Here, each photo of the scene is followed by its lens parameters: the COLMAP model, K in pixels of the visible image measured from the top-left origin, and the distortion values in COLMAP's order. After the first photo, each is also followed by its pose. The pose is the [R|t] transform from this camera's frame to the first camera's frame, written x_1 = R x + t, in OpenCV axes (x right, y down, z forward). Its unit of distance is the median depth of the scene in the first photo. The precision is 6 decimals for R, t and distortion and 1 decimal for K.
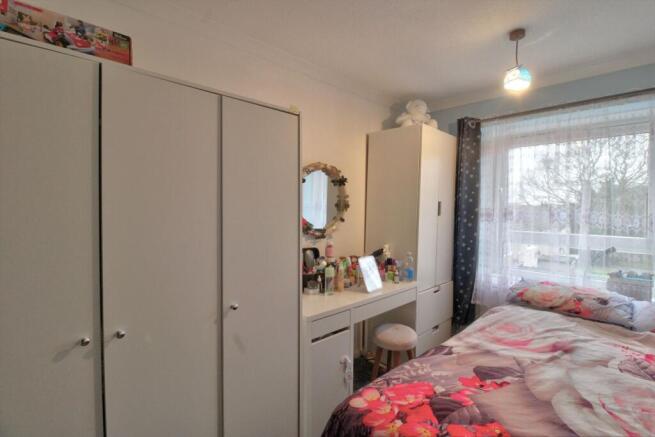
lens RADIAL K [[307.0, 0, 325.2], [0, 307.0, 215.3], [0, 0, 1]] dist [-0.002653, -0.010792]
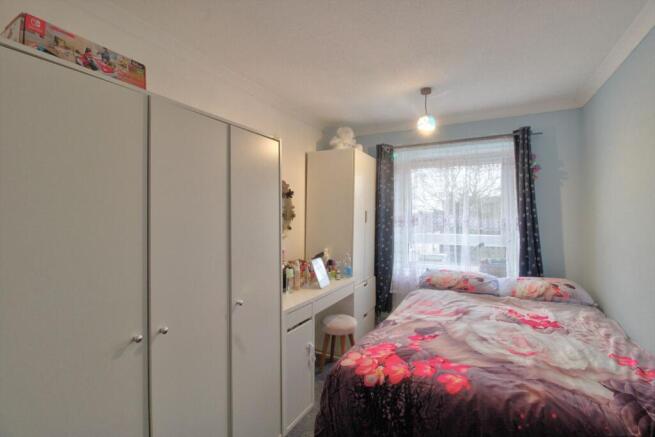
lens RADIAL K [[307.0, 0, 325.2], [0, 307.0, 218.4], [0, 0, 1]] dist [-0.002653, -0.010792]
pose [[0.948340, -0.014853, 0.316908, -0.245581], [0.021207, 0.999637, -0.016611, 0.000547], [-0.316546, 0.022474, 0.948311, -0.157524]]
